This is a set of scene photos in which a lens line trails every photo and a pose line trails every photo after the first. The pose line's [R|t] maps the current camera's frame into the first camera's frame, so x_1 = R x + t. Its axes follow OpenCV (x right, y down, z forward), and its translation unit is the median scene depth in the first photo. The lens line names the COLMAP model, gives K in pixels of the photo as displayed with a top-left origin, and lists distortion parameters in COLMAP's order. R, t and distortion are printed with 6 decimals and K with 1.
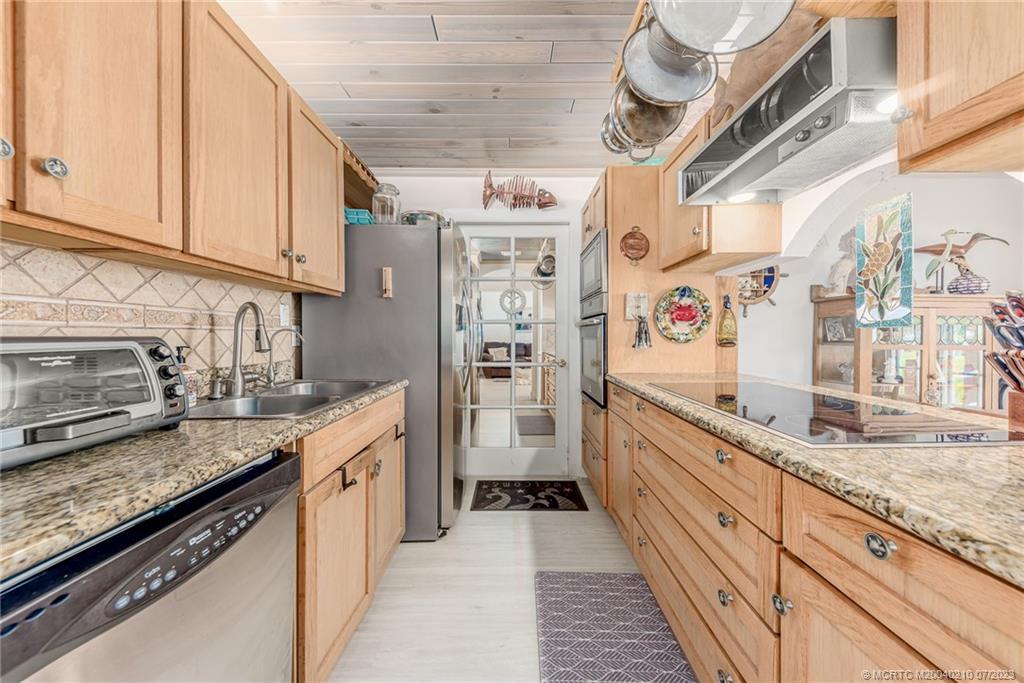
lens RADIAL K [[357.4, 0, 511.8], [0, 357.4, 333.0], [0, 0, 1]] dist [-0.000144, -0.000033]
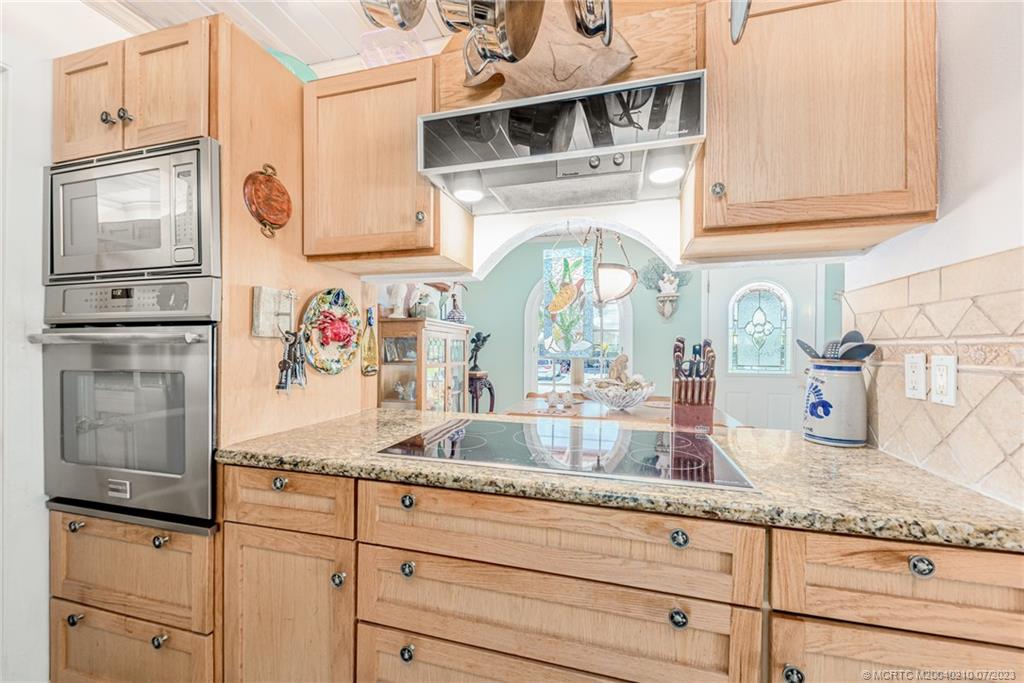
lens RADIAL K [[401.7, 0, 514.5], [0, 401.7, 348.2], [0, 0, 1]] dist [-0.000936, -0.000429]
pose [[0.263123, 0.002188, 0.964760, -0.220781], [-0.011507, 0.999933, 0.000871, -0.038164], [-0.964694, -0.011330, 0.263131, 0.723468]]
